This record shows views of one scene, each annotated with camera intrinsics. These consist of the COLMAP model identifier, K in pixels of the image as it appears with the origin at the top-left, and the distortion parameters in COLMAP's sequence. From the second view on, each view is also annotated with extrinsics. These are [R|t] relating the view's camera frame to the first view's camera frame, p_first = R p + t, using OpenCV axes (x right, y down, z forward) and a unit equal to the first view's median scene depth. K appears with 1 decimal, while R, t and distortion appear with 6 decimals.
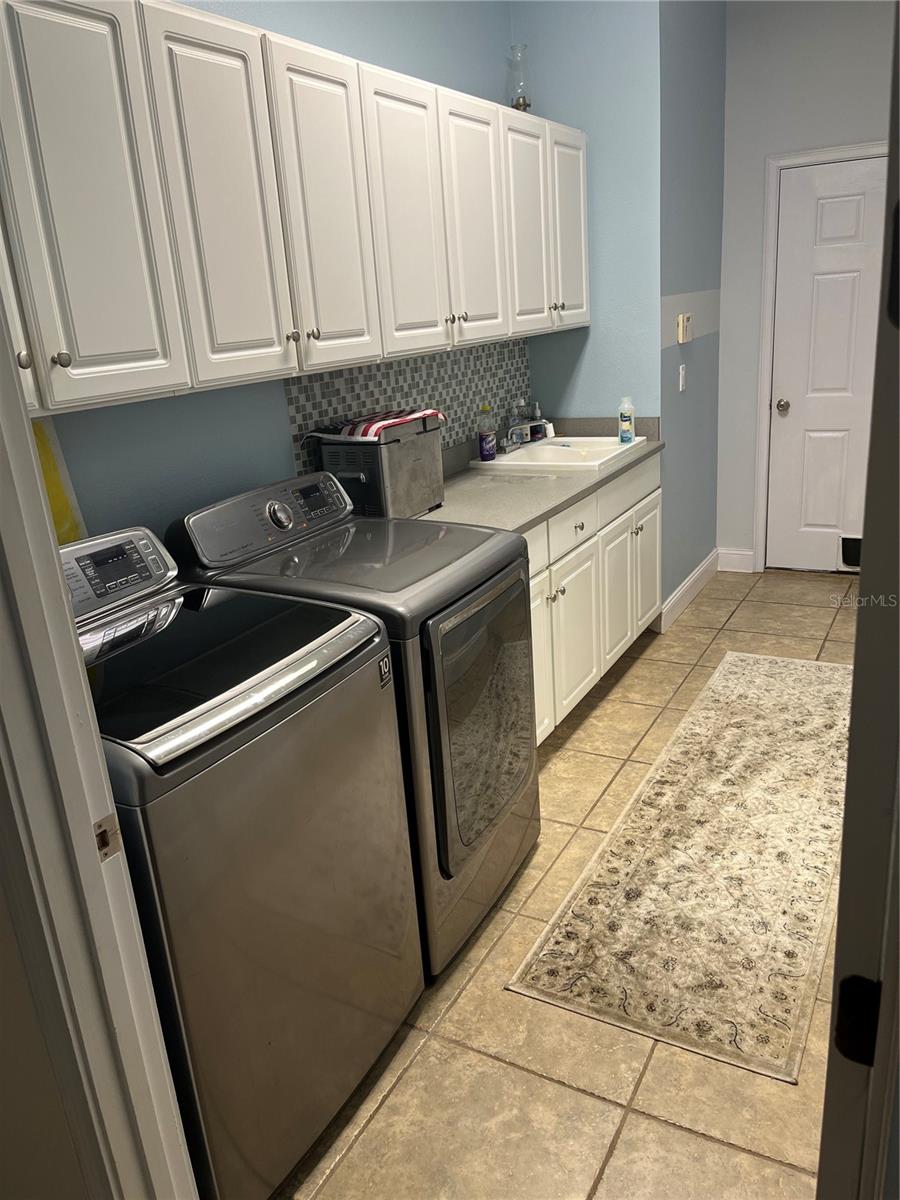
lens RADIAL K [[912.6, 0, 450.0], [0, 912.6, 600.0], [0, 0, 1]] dist [-0.001362, 0.001827]
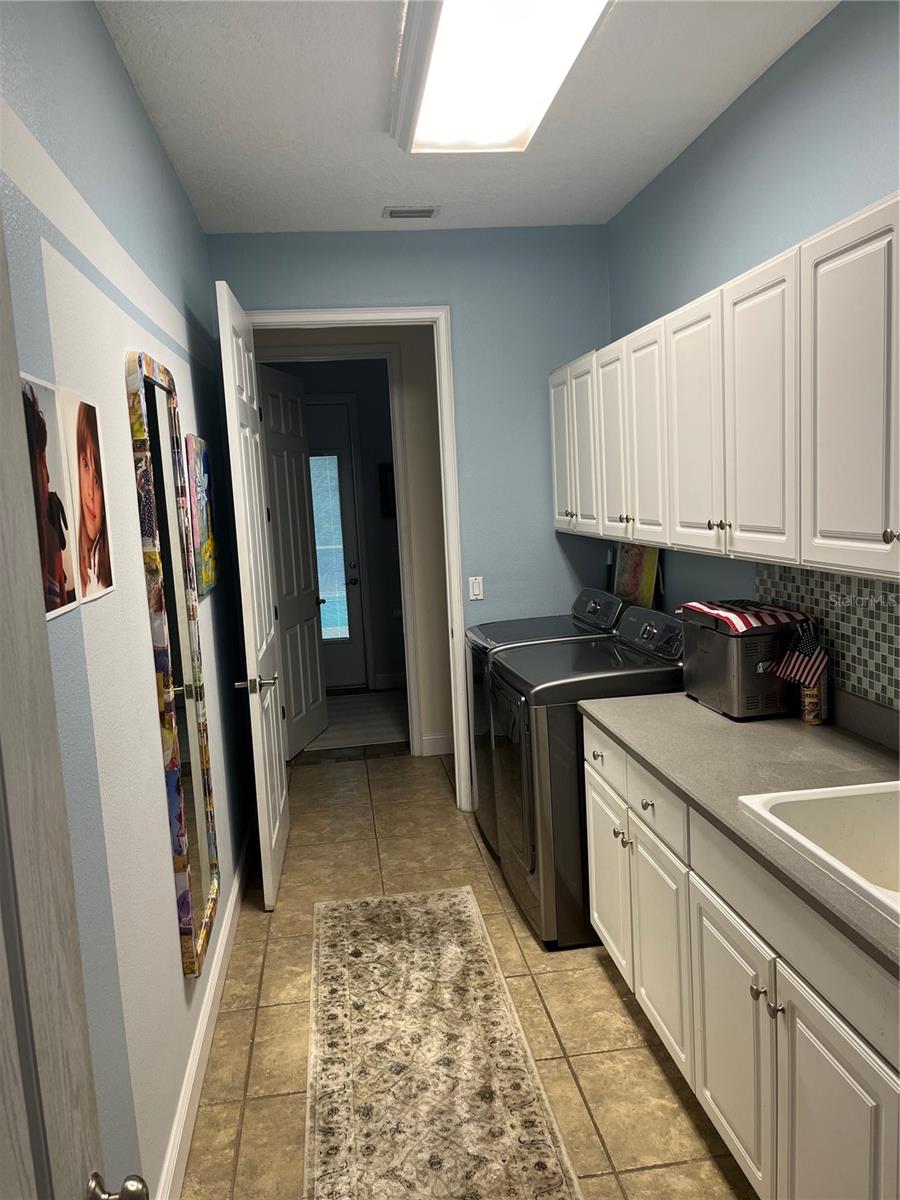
lens RADIAL K [[912.6, 0, 450.0], [0, 912.6, 600.0], [0, 0, 1]] dist [-0.001362, 0.001827]
pose [[-0.803468, 0.162074, -0.572863, 0.796119], [-0.099269, 0.912289, 0.397334, -0.602291], [0.587014, 0.376112, -0.716906, 1.603061]]
